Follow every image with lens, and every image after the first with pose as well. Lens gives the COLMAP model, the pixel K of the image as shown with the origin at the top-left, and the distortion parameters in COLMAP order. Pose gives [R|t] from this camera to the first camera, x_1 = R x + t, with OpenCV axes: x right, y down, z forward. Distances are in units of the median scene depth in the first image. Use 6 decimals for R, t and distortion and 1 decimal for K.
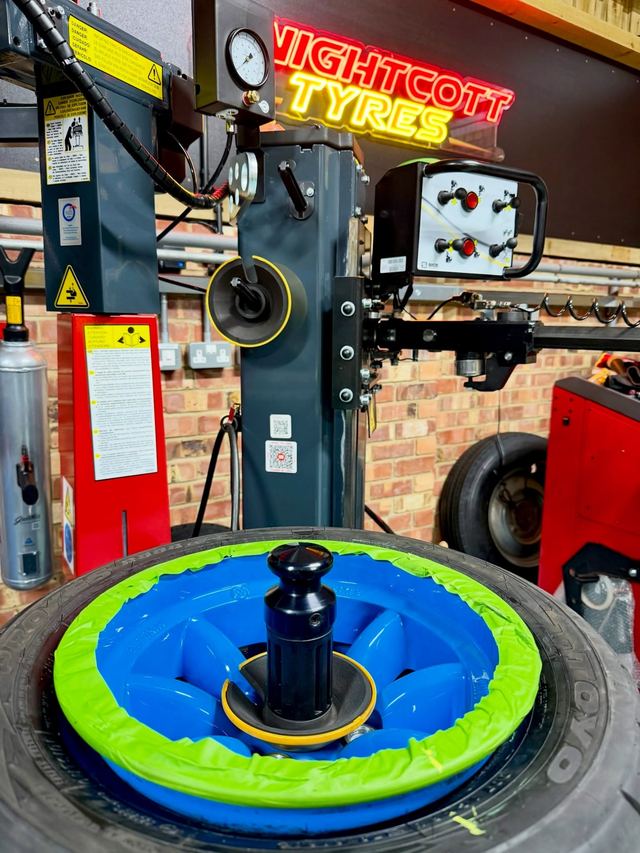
lens RADIAL K [[607.1, 0, 320.0], [0, 607.1, 426.5], [0, 0, 1]] dist [0.065307, -0.118252]
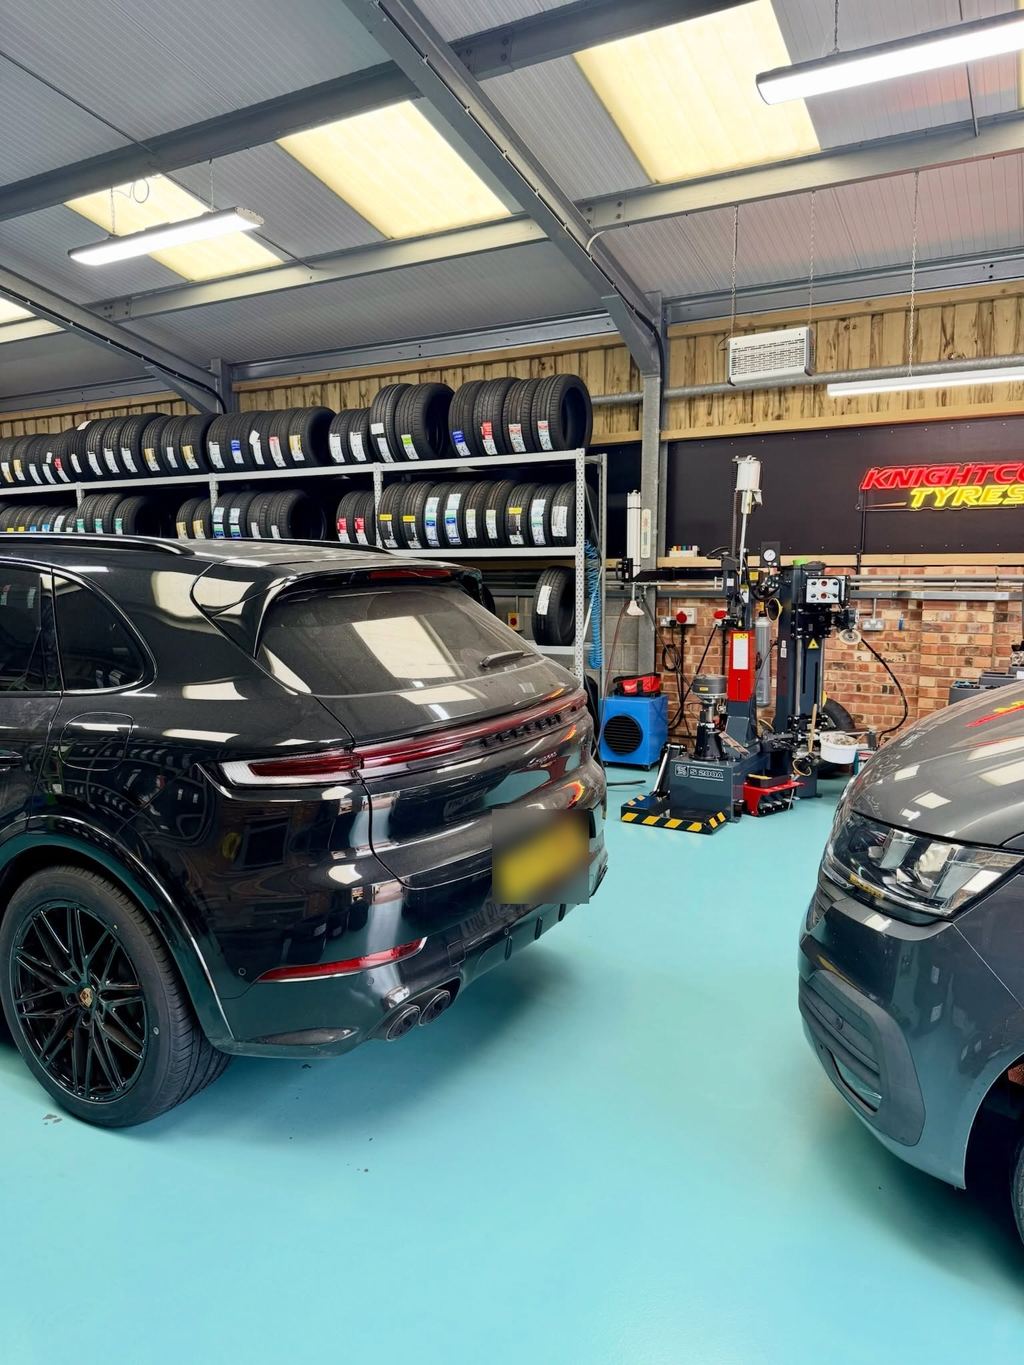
lens RADIAL K [[971.5, 0, 512.0], [0, 971.5, 682.5], [0, 0, 1]] dist [0.065307, -0.118252]
pose [[0.466112, 0.093082, -0.879816, 2.458384], [-0.141187, 0.989532, 0.029891, 0.160792], [0.873388, 0.110286, 0.474374, -1.780037]]
